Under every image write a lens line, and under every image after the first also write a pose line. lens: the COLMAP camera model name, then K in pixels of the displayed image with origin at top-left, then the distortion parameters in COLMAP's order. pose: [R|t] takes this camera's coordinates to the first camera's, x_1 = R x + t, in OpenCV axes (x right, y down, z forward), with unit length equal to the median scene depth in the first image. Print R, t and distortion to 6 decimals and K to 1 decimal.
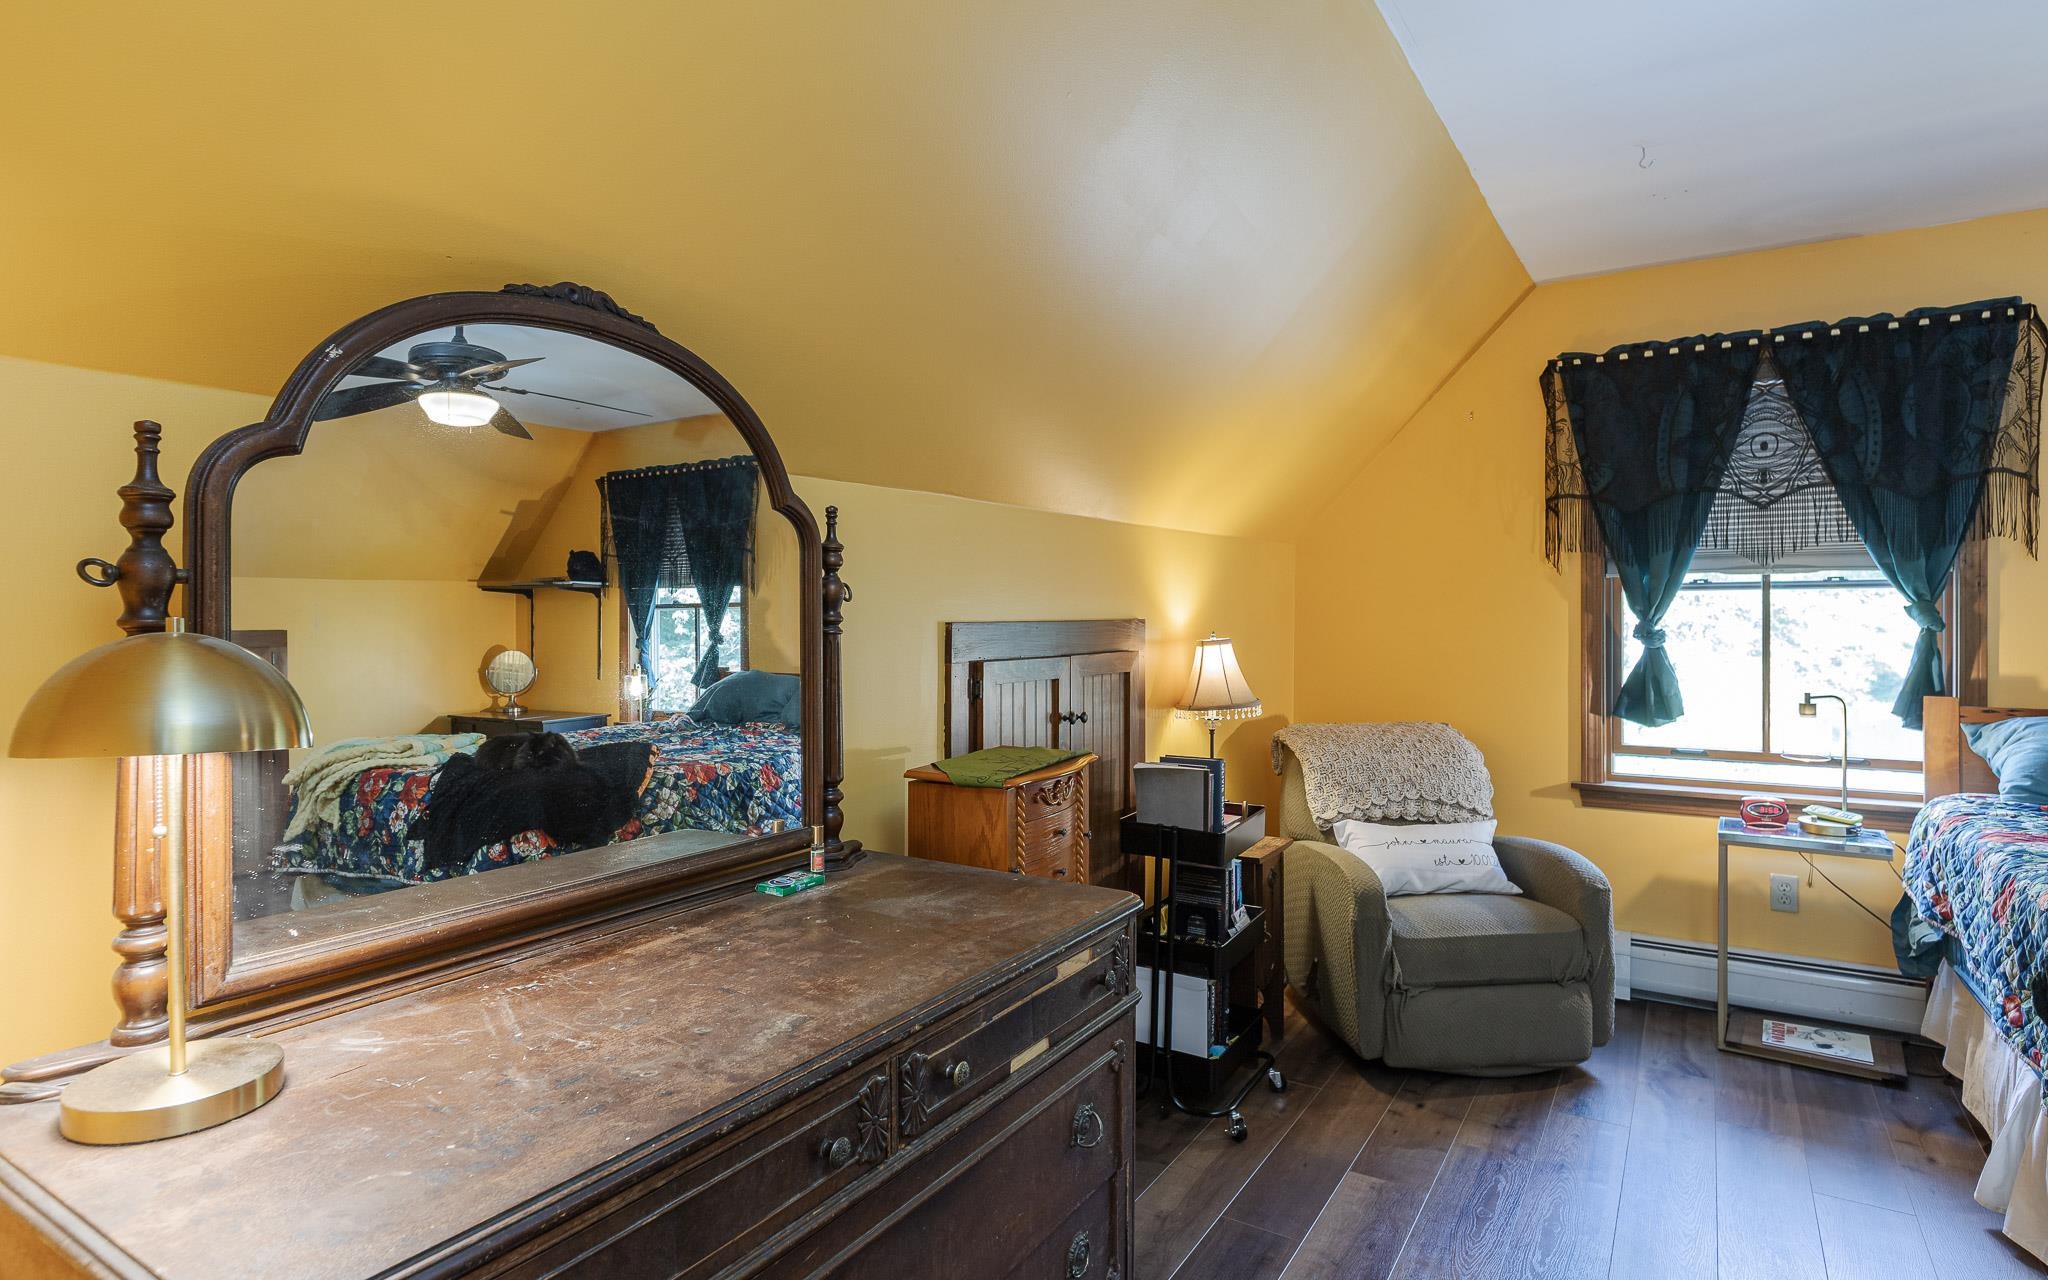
lens RADIAL K [[1083.0, 0, 1009.0], [0, 1083.0, 594.5], [0, 0, 1]] dist [0.003349, -0.000956]
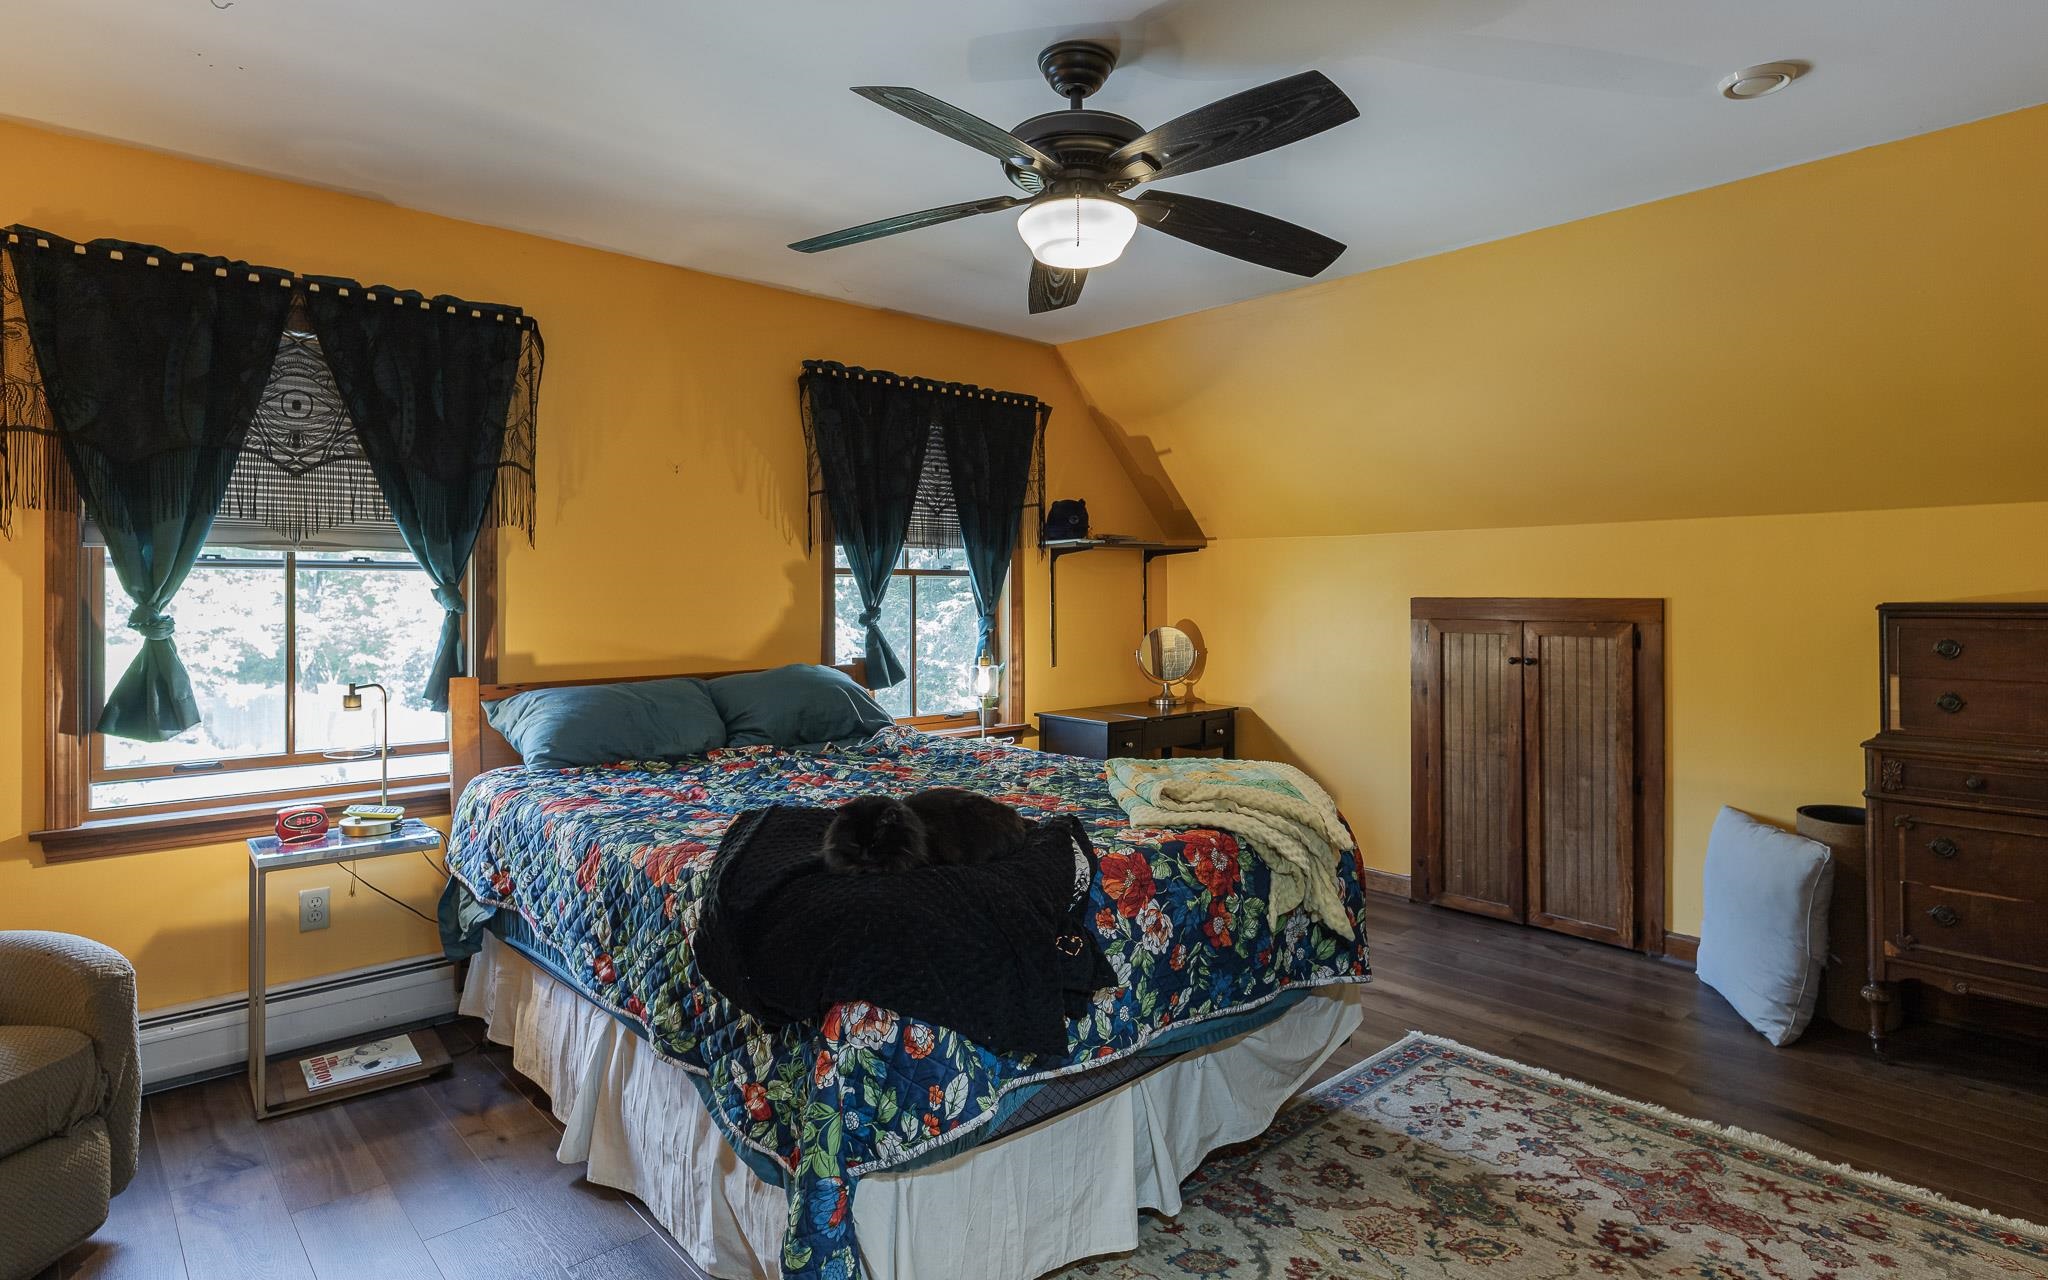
lens RADIAL K [[1083.0, 0, 1009.0], [0, 1083.0, 594.5], [0, 0, 1]] dist [0.003349, -0.000956]
pose [[0.257580, 0.004842, 0.966245, -0.002421], [-0.019025, 0.999819, 0.000061, 0.005565], [-0.966070, -0.018399, 0.257626, 0.233549]]
